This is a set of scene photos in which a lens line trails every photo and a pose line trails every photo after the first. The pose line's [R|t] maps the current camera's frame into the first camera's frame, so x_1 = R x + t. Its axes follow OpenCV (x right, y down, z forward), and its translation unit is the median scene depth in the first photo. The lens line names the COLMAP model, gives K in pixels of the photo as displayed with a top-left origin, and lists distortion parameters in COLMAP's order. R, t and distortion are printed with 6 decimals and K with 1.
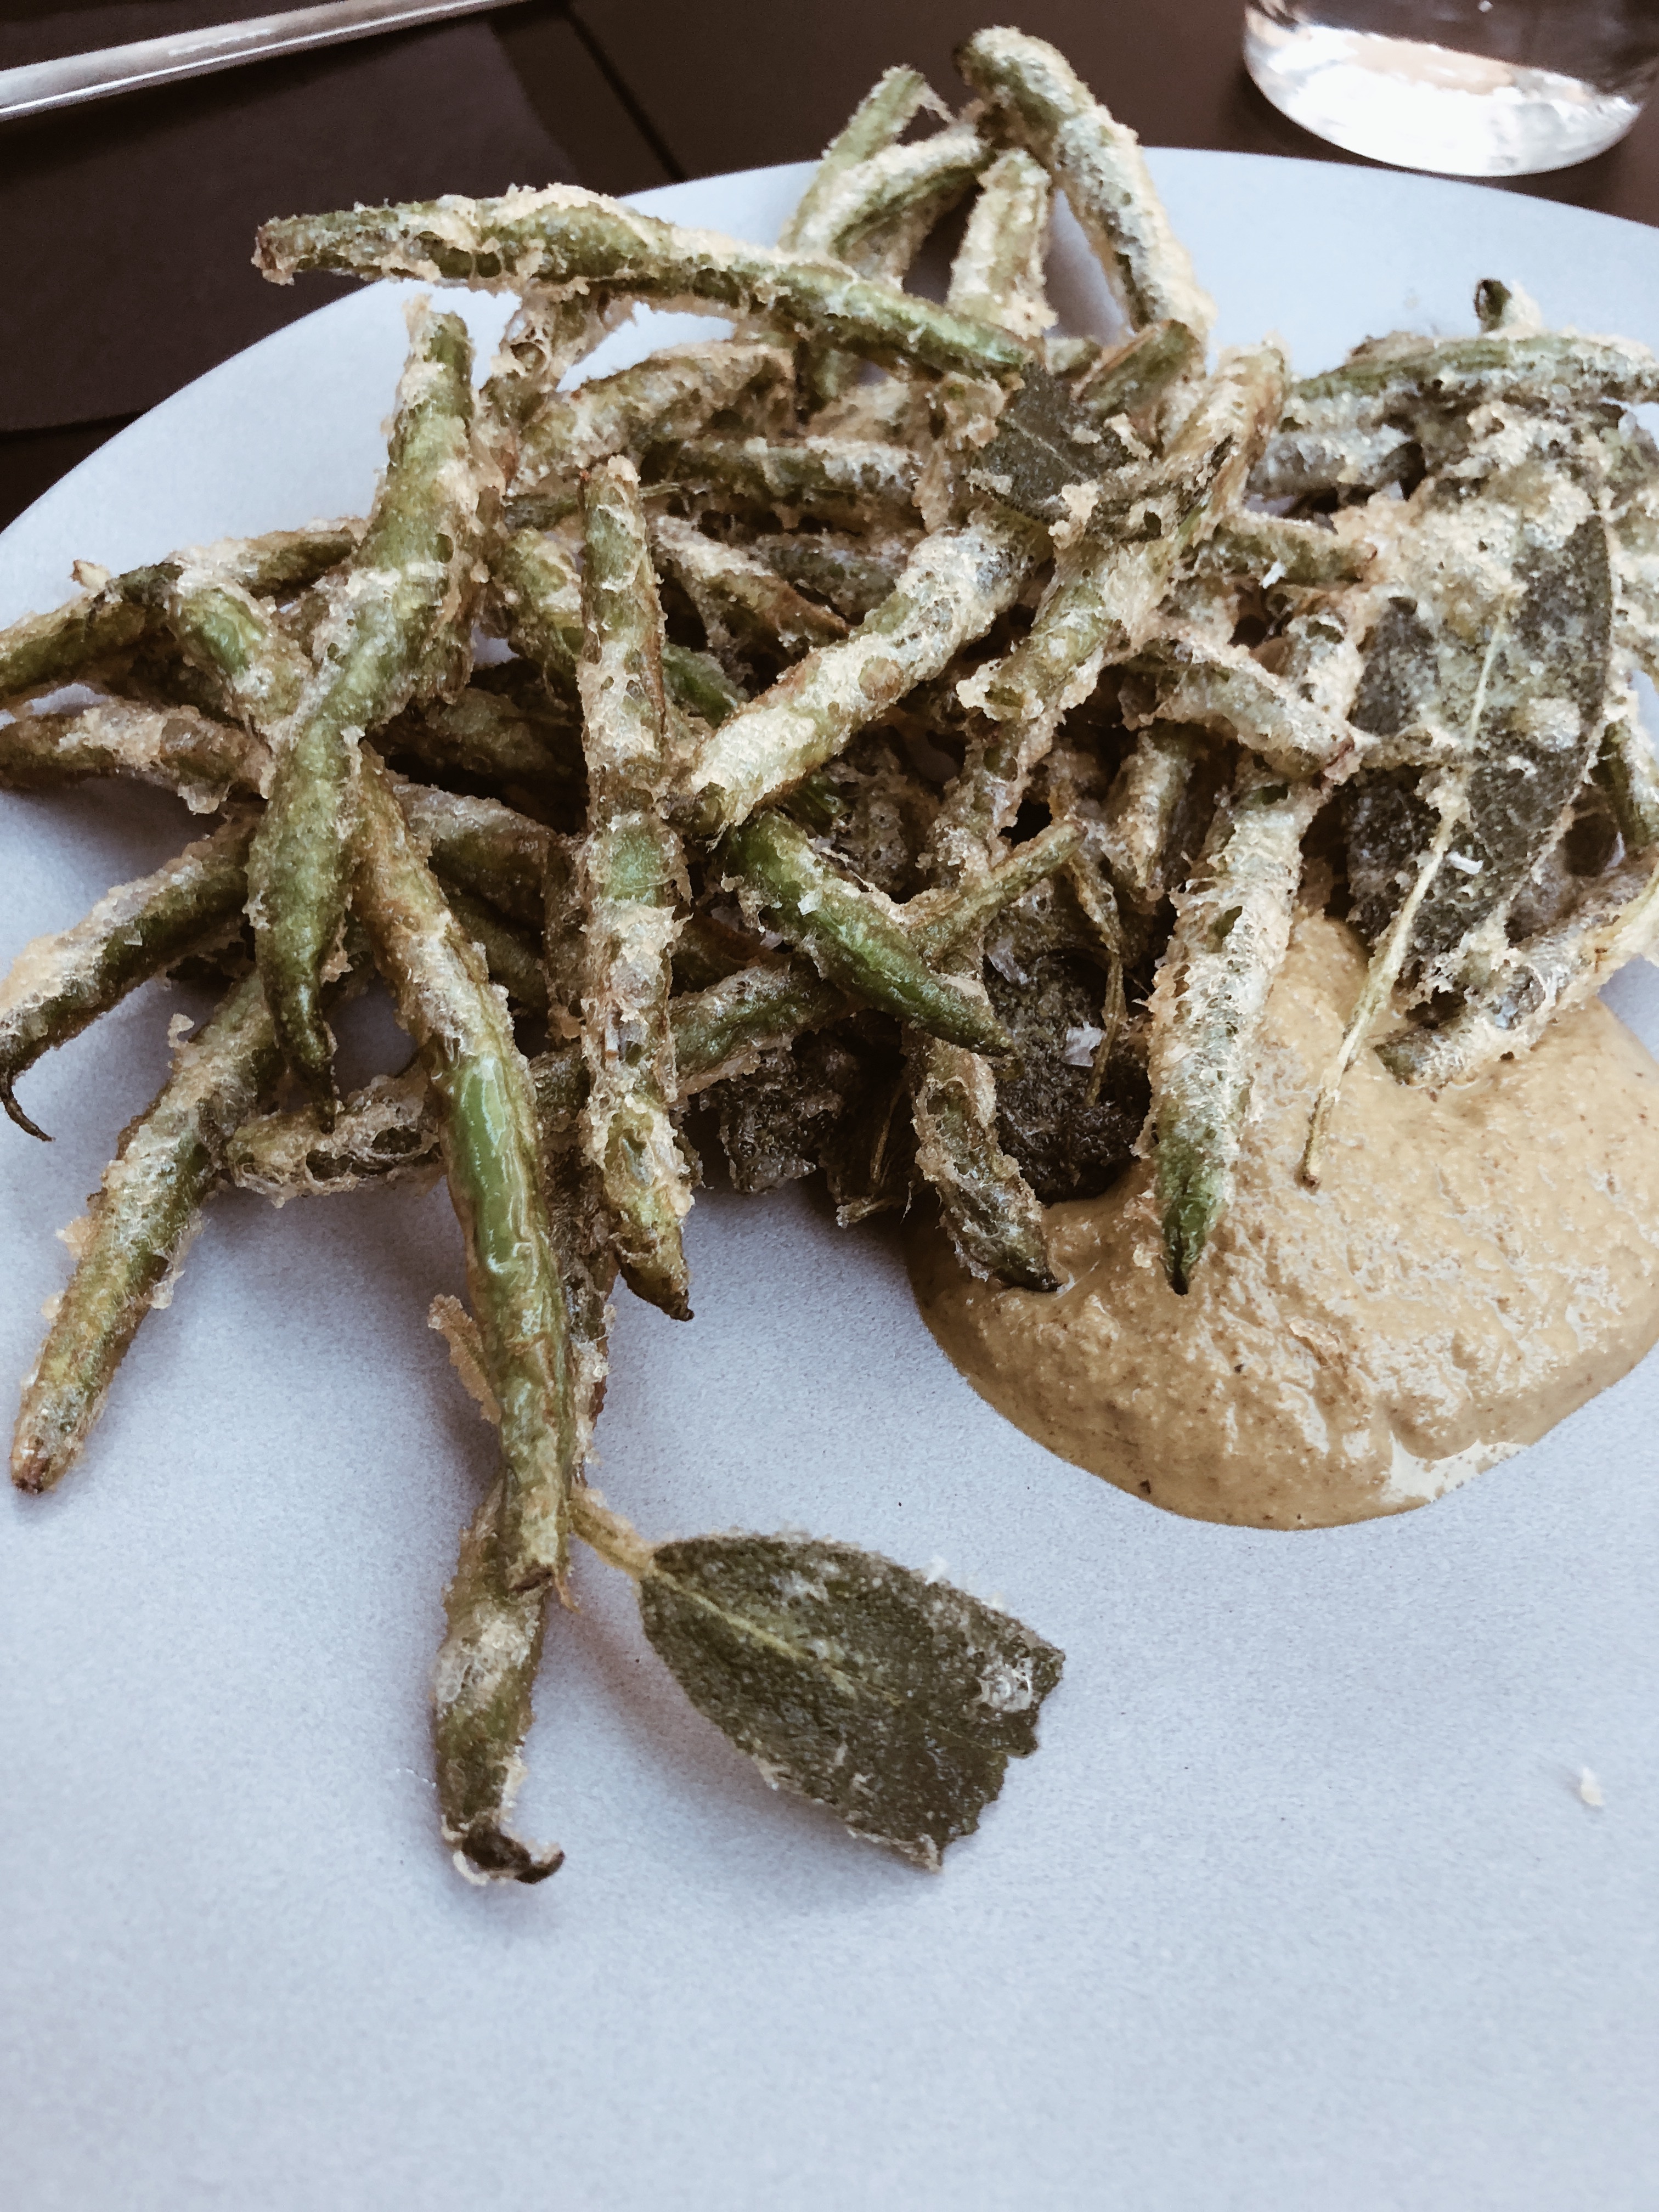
lens RADIAL K [[1901.5, 0, 815.5], [0, 1901.5, 1097.0], [0, 0, 1]] dist [0.020257, -0.062086]
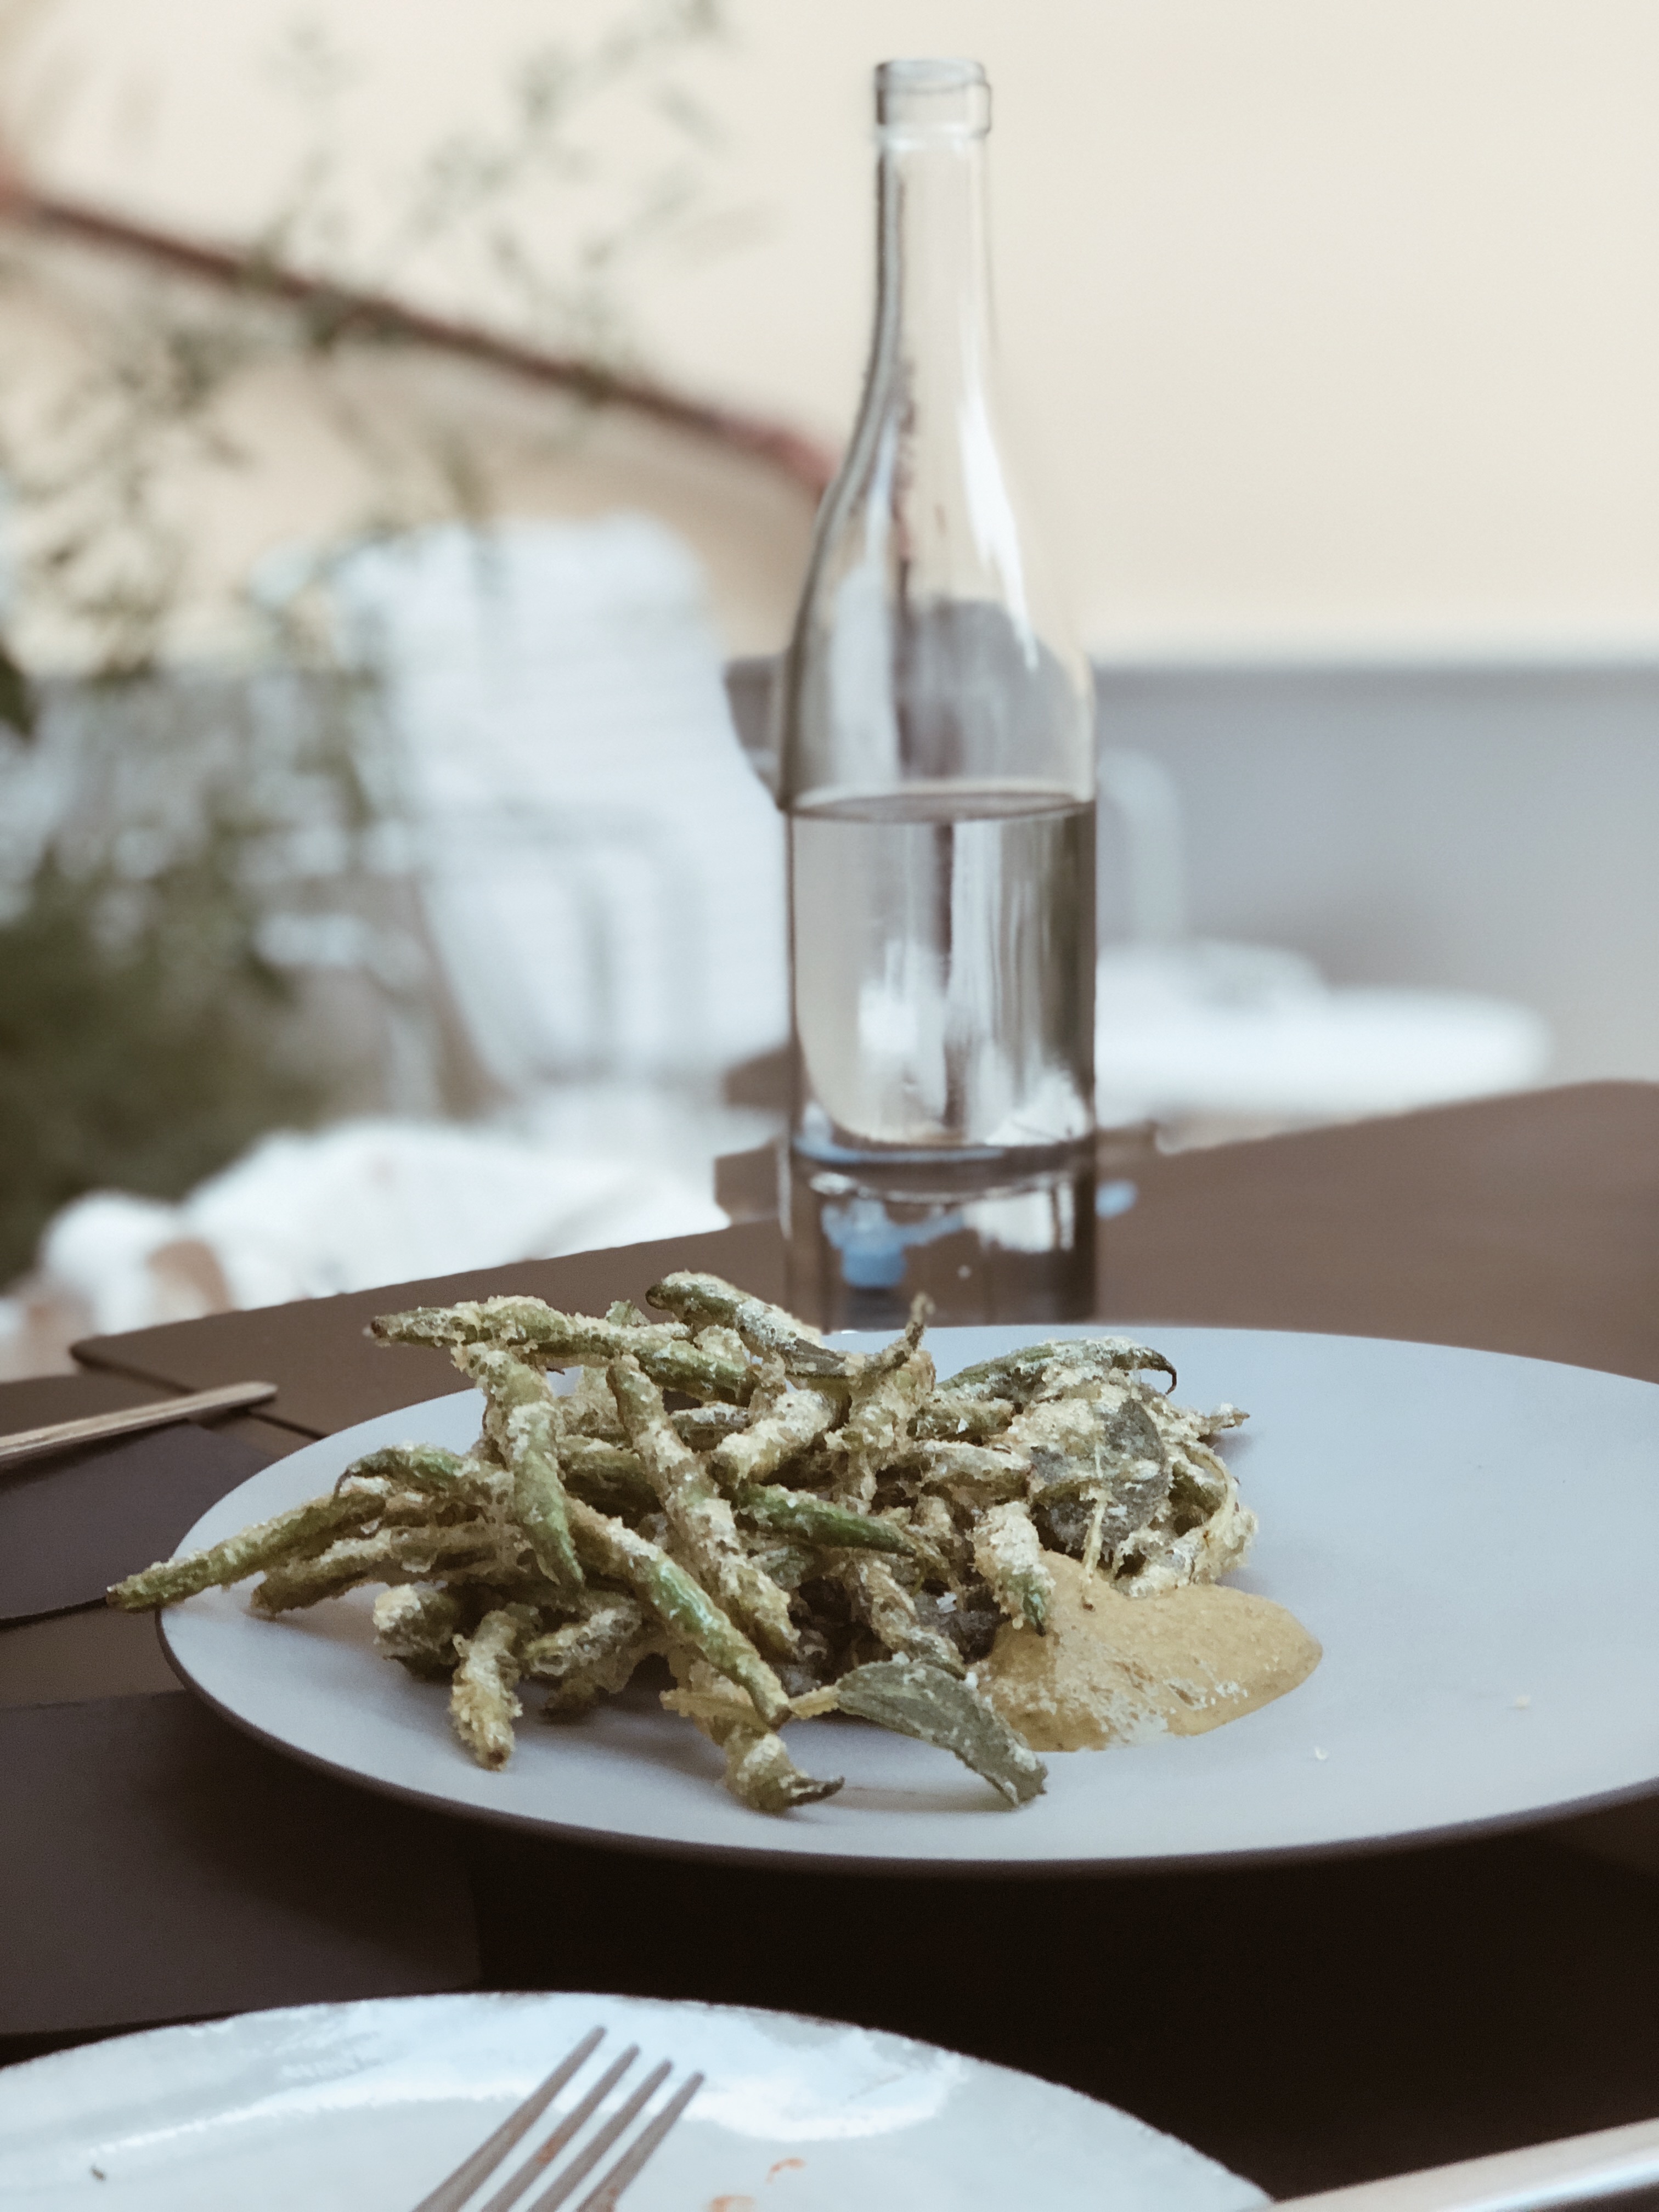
lens RADIAL K [[3678.9, 0, 830.3], [0, 3678.9, 1105.5], [0, 0, 1]] dist [0.001347, 0.000000]
pose [[0.947653, -0.109913, 0.299787, -0.845741], [0.284727, 0.715818, -0.637601, 1.621489], [-0.144512, 0.689582, 0.709642, -1.551956]]
